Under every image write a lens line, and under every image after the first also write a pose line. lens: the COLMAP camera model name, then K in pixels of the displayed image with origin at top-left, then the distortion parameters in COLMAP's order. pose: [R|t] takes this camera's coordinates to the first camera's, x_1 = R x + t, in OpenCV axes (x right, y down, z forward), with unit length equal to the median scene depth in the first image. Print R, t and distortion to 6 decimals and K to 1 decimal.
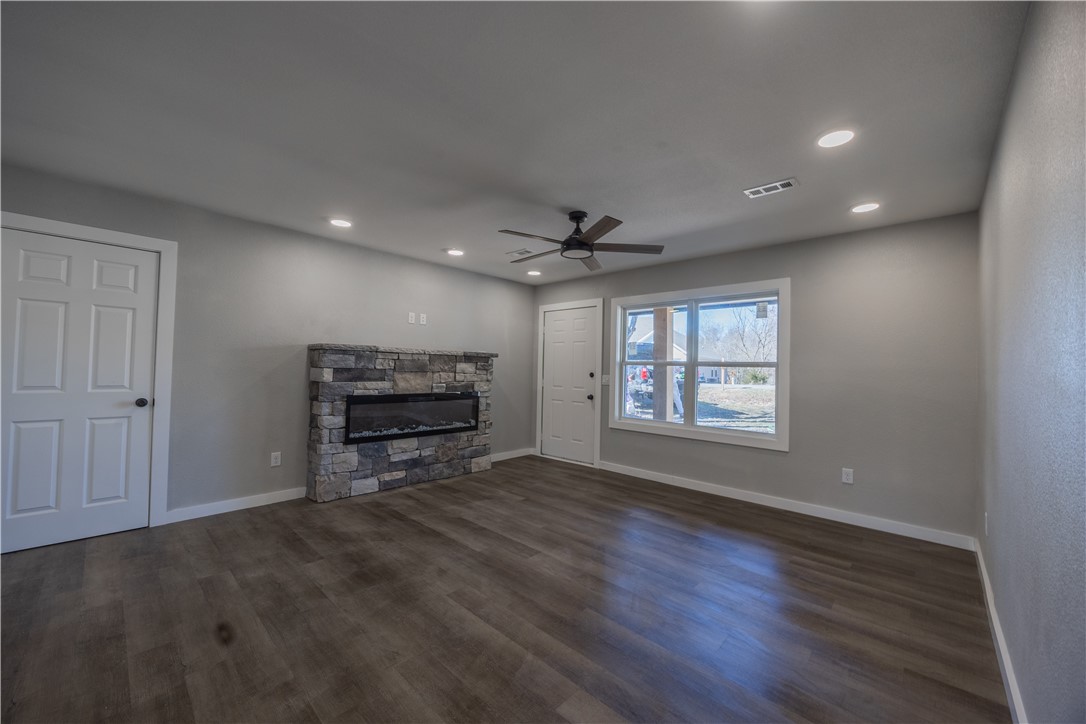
lens RADIAL K [[412.6, 0, 547.7], [0, 412.6, 358.3], [0, 0, 1]] dist [-0.001839, -0.000229]
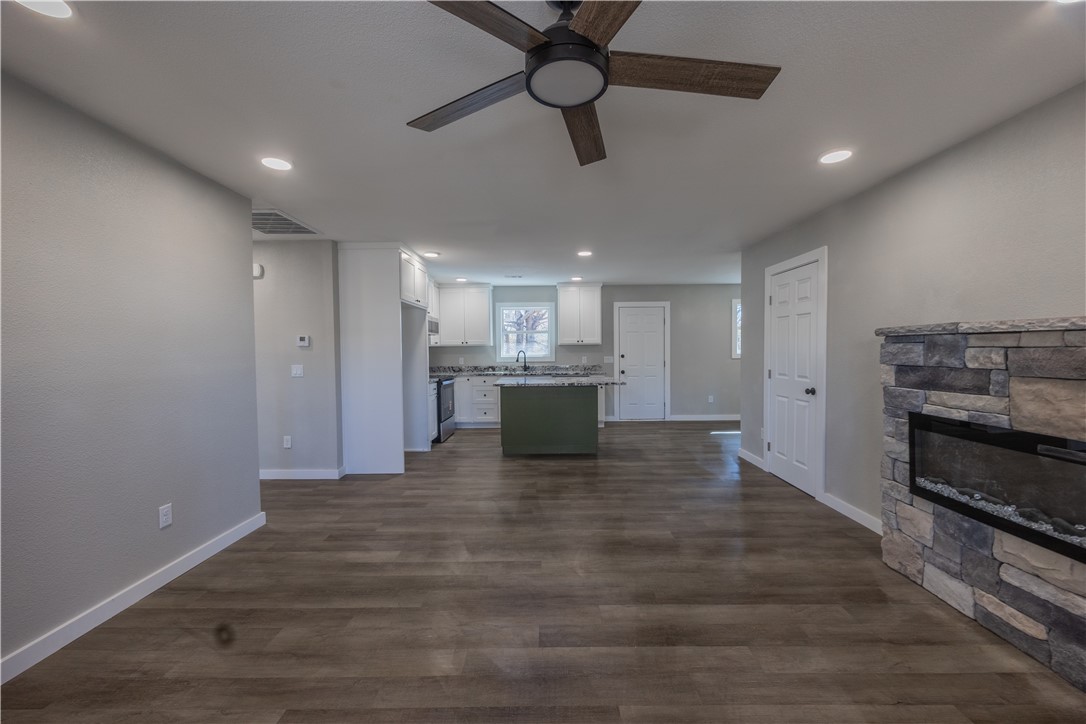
lens RADIAL K [[412.6, 0, 547.7], [0, 412.6, 358.3], [0, 0, 1]] dist [-0.001839, -0.000229]
pose [[-0.732000, 0.003070, -0.681298, 0.297668], [0.015022, 0.999819, -0.011635, 0.012444], [0.681139, -0.018751, -0.731914, 1.059192]]
